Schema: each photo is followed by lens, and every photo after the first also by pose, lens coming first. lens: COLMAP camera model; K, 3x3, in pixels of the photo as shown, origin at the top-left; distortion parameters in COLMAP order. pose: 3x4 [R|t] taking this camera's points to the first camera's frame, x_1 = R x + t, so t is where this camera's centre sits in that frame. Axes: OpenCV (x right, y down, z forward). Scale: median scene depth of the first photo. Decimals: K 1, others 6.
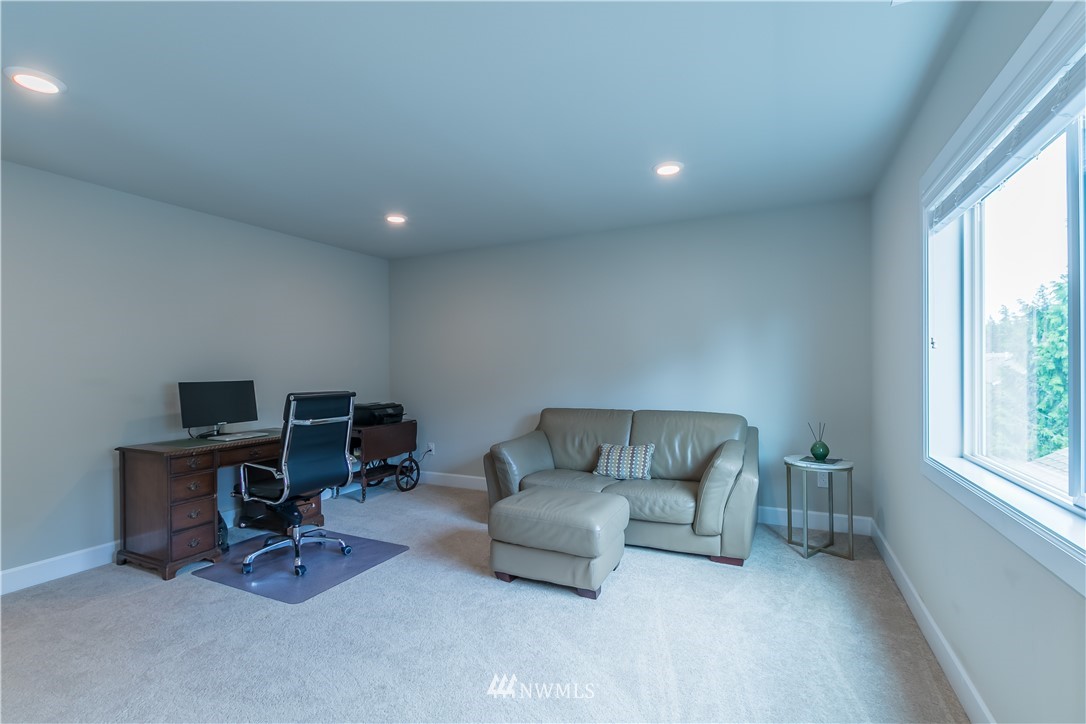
lens RADIAL K [[495.0, 0, 542.9], [0, 495.0, 367.4], [0, 0, 1]] dist [0.000696, -0.000884]
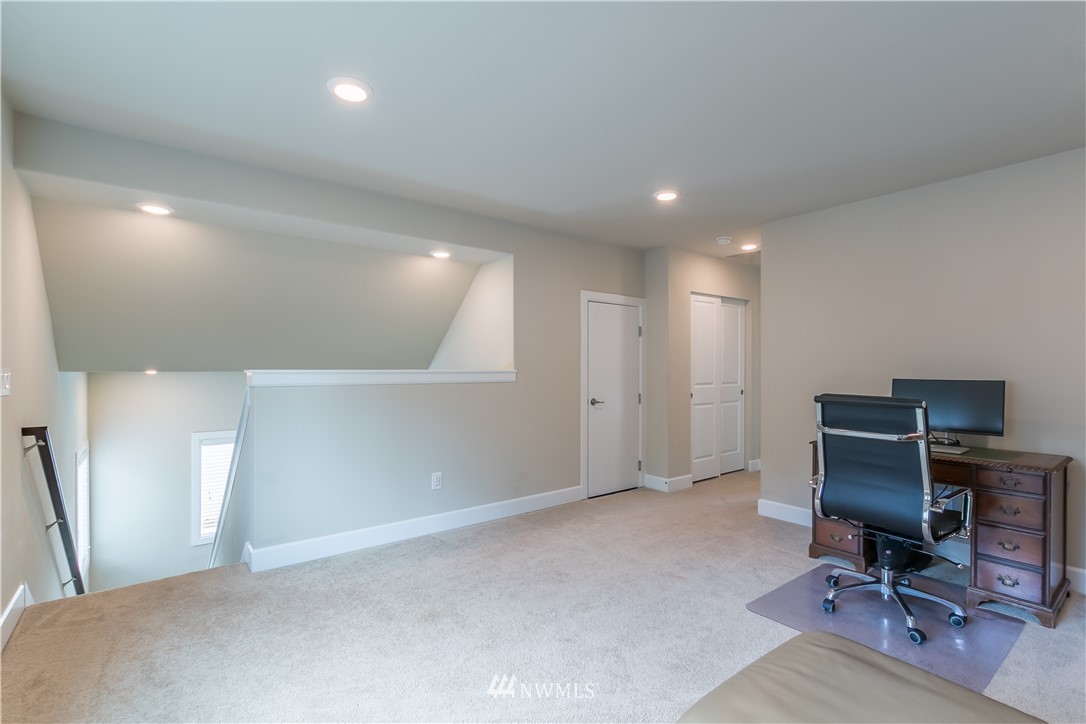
lens RADIAL K [[495.0, 0, 542.9], [0, 495.0, 367.4], [0, 0, 1]] dist [0.000696, -0.000884]
pose [[-0.450541, 0.006846, -0.892730, 0.505709], [-0.006784, 0.999915, 0.011092, 0.001073], [0.892730, 0.011054, -0.450456, 1.009856]]
